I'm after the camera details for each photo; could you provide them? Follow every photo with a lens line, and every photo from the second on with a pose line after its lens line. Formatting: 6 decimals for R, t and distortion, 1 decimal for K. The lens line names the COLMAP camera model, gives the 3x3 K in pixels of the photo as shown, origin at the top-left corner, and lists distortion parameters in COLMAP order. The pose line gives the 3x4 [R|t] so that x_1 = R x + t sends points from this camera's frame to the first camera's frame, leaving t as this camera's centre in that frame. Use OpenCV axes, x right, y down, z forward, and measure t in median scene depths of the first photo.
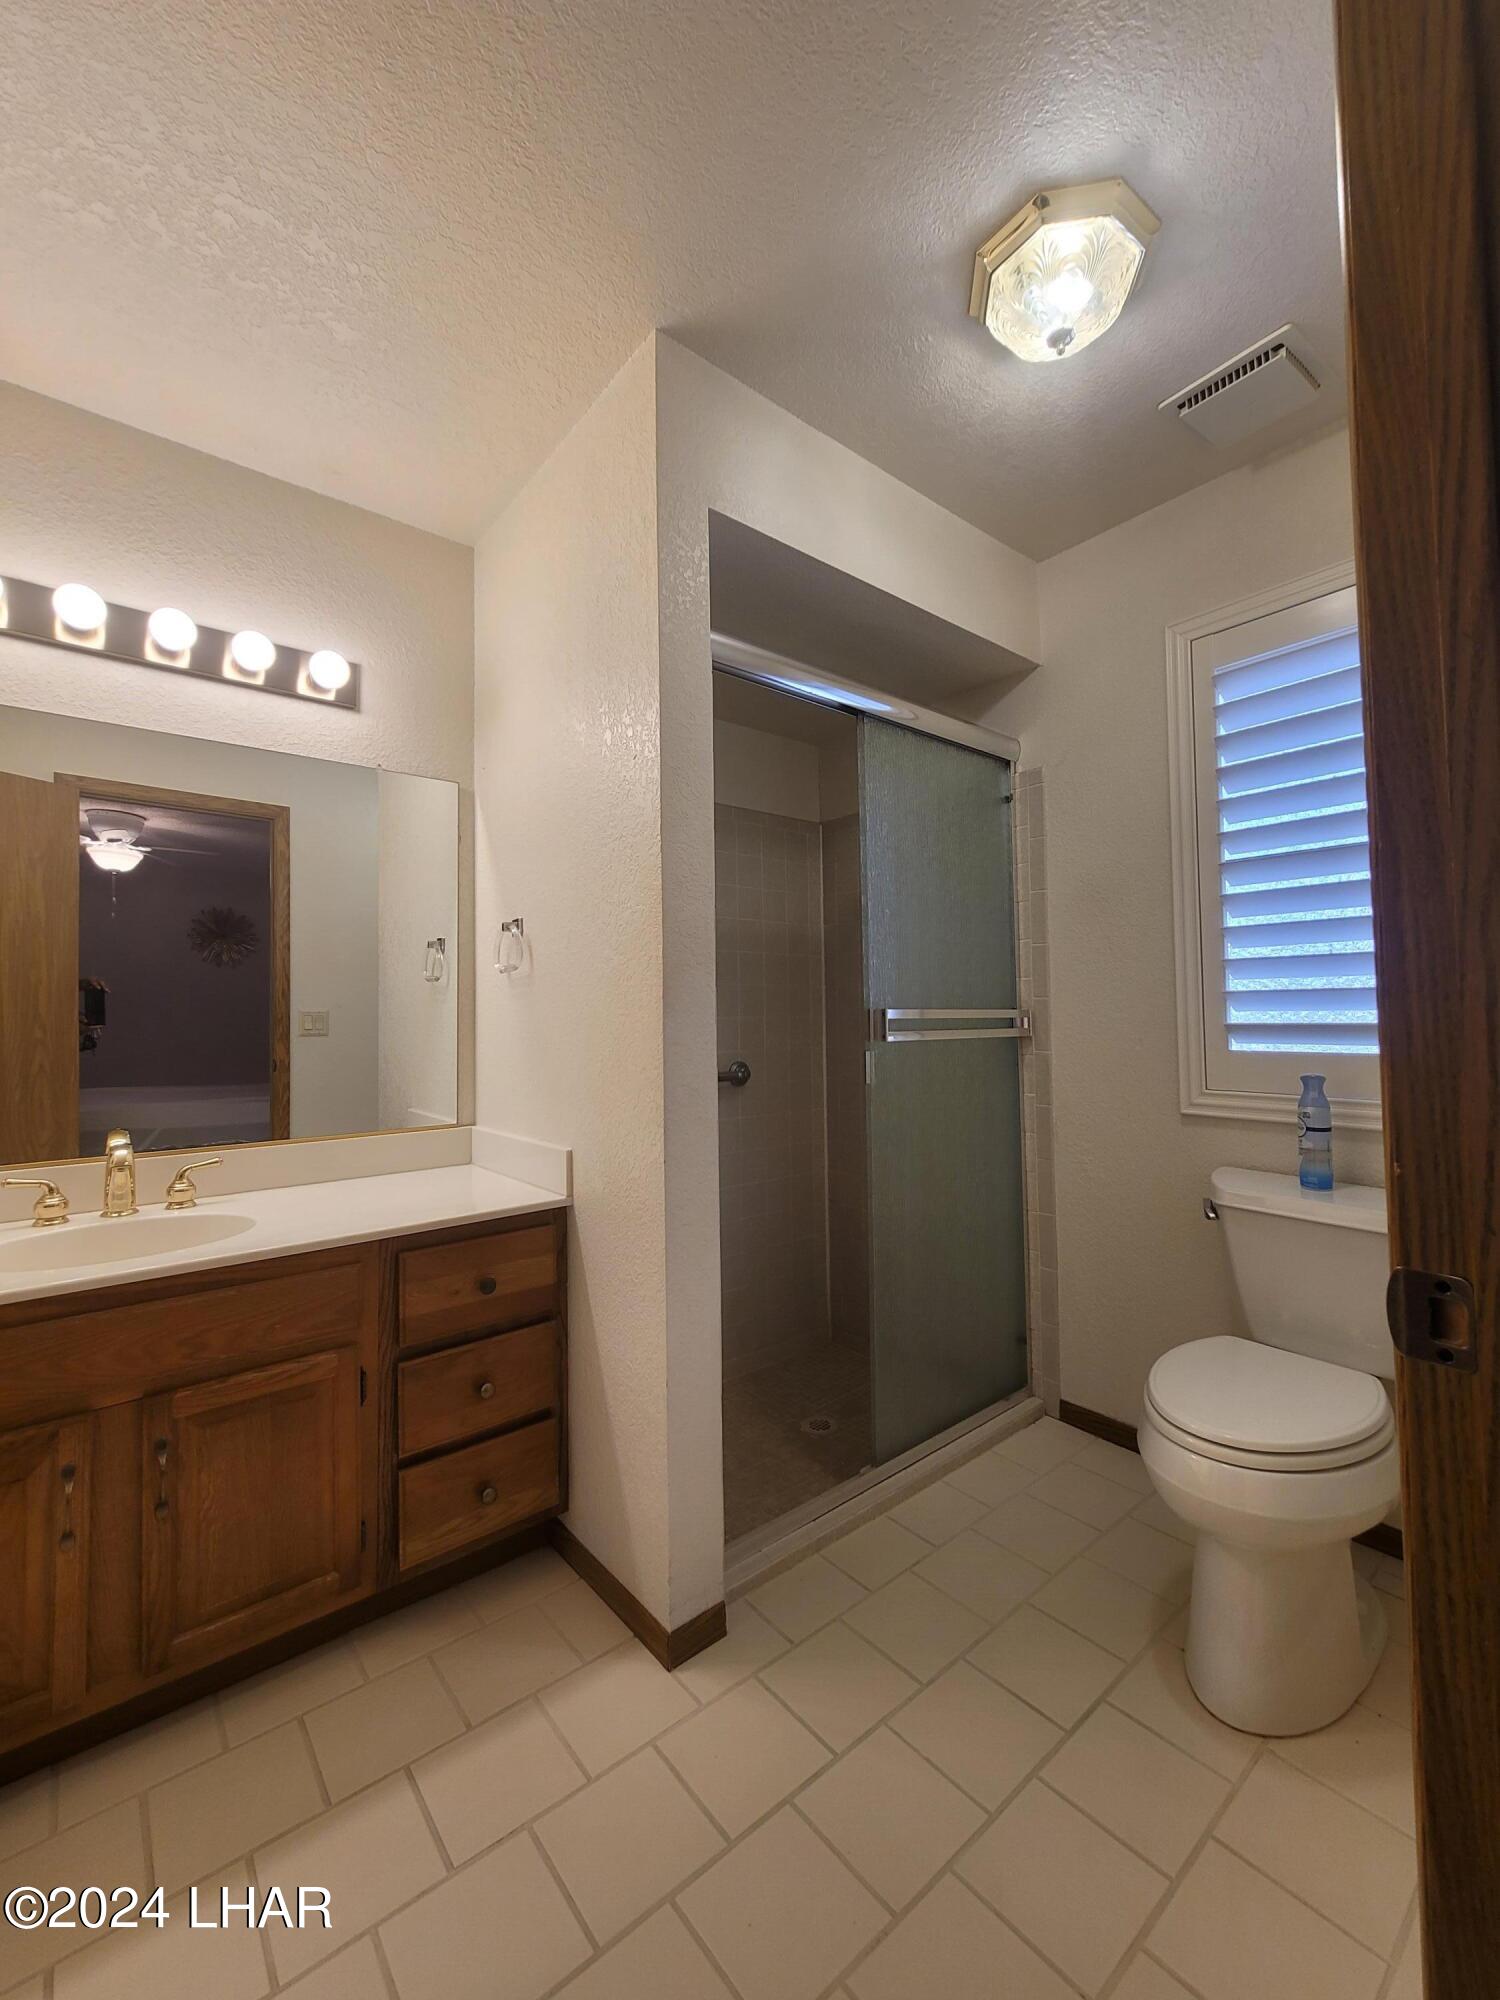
lens RADIAL K [[792.6, 0, 689.5], [0, 792.6, 977.1], [0, 0, 1]] dist [-0.003534, 0.001134]
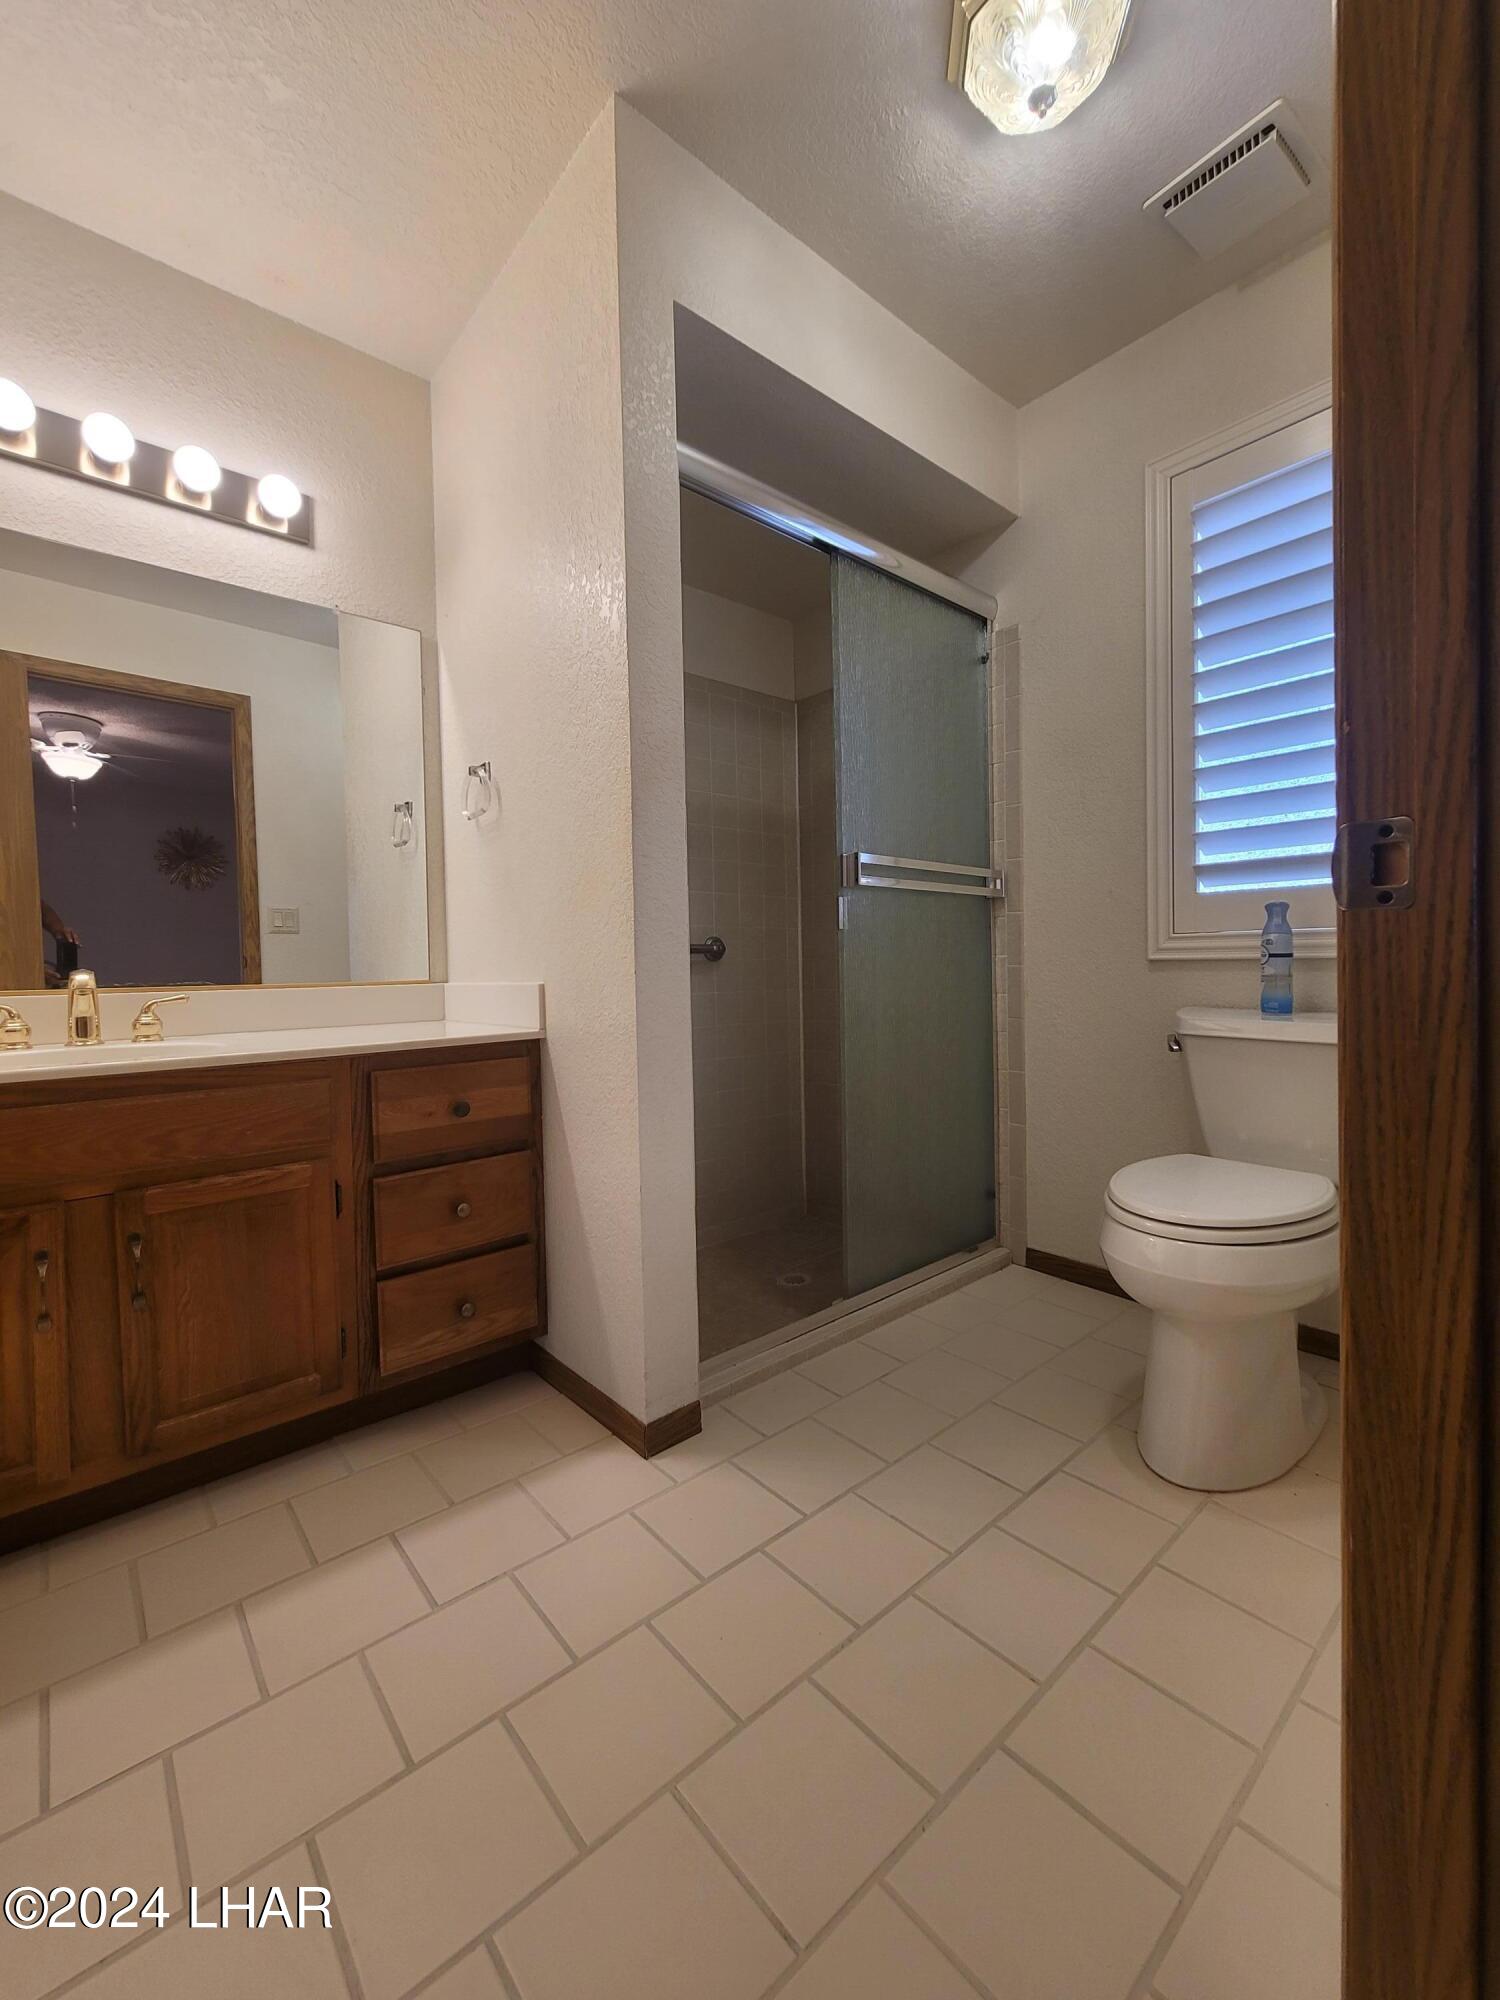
lens RADIAL K [[792.6, 0, 689.4], [0, 792.6, 977.0], [0, 0, 1]] dist [-0.003534, 0.001134]
pose [[0.999677, -0.010915, 0.022951, 0.012110], [0.009495, 0.998087, 0.061092, 0.154768], [-0.023573, -0.060854, 0.997868, 0.001214]]
